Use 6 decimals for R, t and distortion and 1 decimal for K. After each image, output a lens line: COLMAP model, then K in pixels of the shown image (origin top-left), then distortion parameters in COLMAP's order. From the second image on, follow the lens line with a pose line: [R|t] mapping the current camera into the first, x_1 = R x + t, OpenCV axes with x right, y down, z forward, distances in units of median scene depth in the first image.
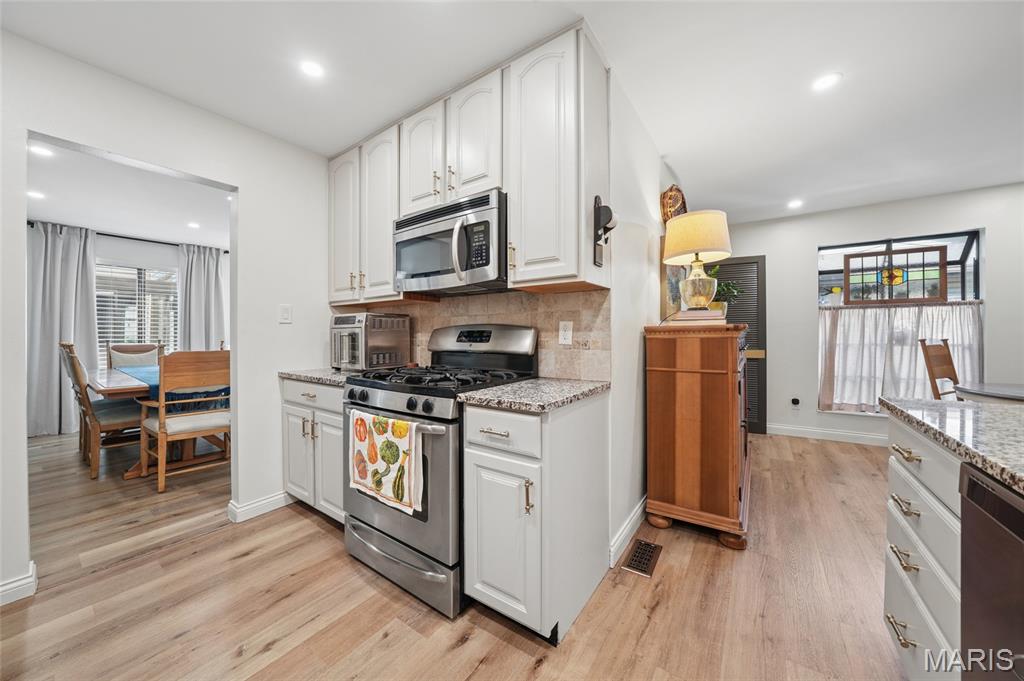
lens RADIAL K [[357.6, 0, 510.2], [0, 357.6, 336.3], [0, 0, 1]] dist [-0.017862, 0.000817]
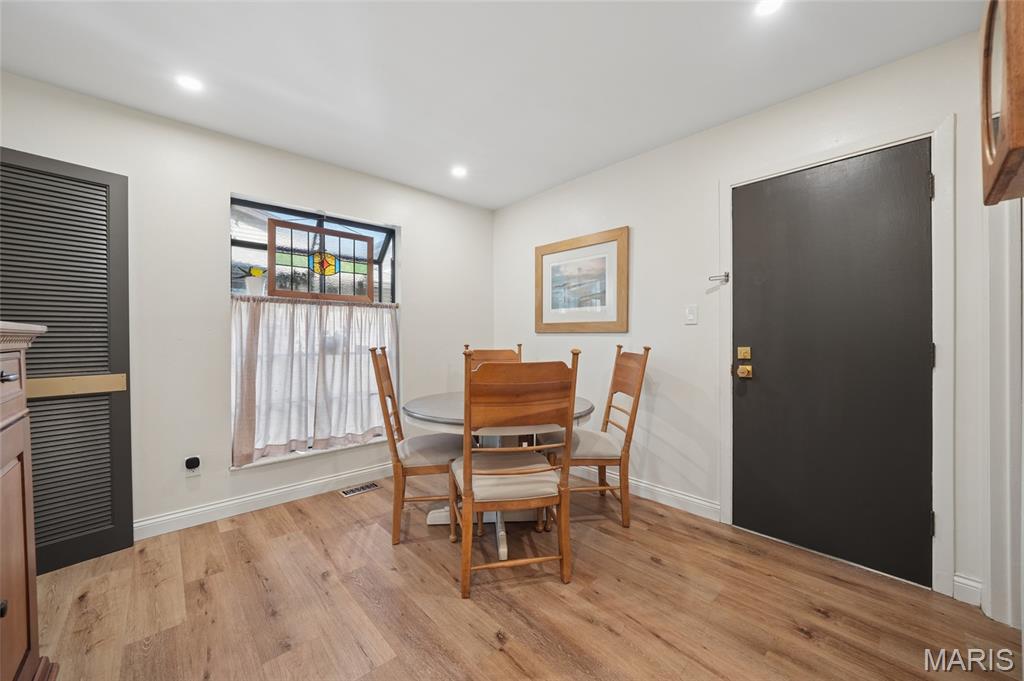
lens RADIAL K [[396.6, 0, 518.2], [0, 396.6, 339.9], [0, 0, 1]] dist [-0.011959, 0.000478]
pose [[0.218167, 0.000461, 0.975911, 0.343125], [0.002886, 0.999995, -0.001118, -0.004429], [-0.975907, 0.003060, 0.218164, 0.397741]]
